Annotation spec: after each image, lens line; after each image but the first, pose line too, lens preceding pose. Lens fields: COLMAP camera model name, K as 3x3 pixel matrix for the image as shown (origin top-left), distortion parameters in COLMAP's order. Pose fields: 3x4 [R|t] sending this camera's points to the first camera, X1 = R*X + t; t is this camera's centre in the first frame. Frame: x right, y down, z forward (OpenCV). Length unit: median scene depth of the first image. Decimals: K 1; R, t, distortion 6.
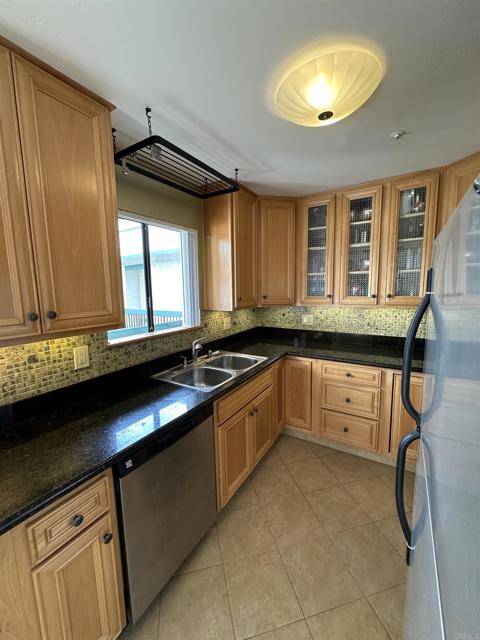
lens RADIAL K [[254.3, 0, 240.7], [0, 254.3, 321.1], [0, 0, 1]] dist [-0.001282, 0.000572]
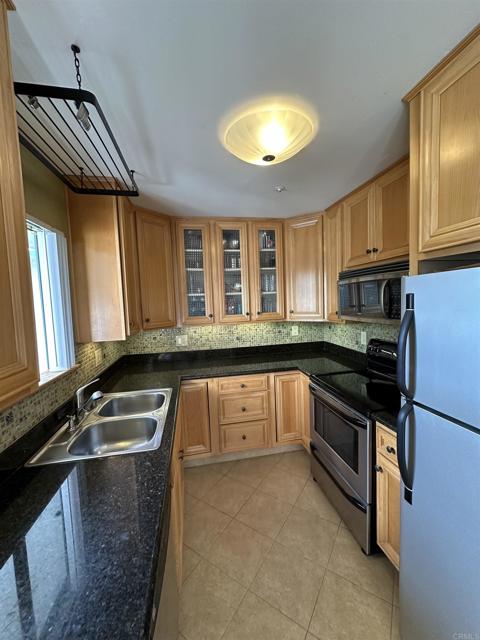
lens RADIAL K [[254.3, 0, 239.7], [0, 254.3, 321.2], [0, 0, 1]] dist [-0.001282, 0.000572]
pose [[0.737791, -0.063813, 0.672006, -0.299837], [0.114118, 0.992983, -0.030998, -0.032228], [-0.665313, 0.099558, 0.739897, 0.164756]]
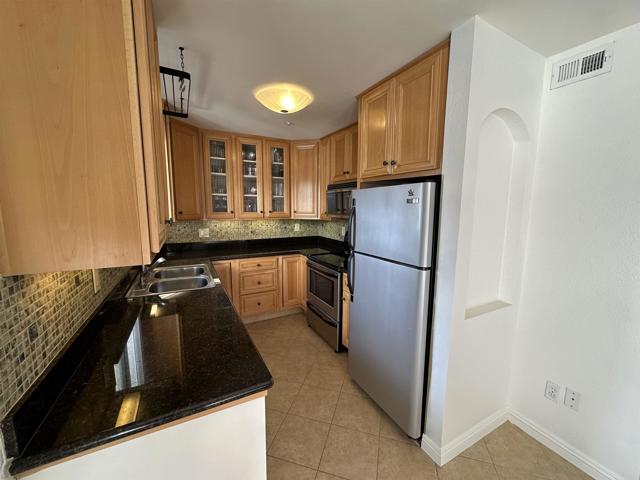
lens RADIAL K [[254.3, 0, 320.7], [0, 254.3, 241.2], [0, 0, 1]] dist [-0.001282, 0.000572]
pose [[0.497102, -0.094216, 0.862562, -0.638863], [0.099085, 0.993748, 0.051442, 0.033511], [-0.862016, 0.059895, 0.503330, -0.056321]]
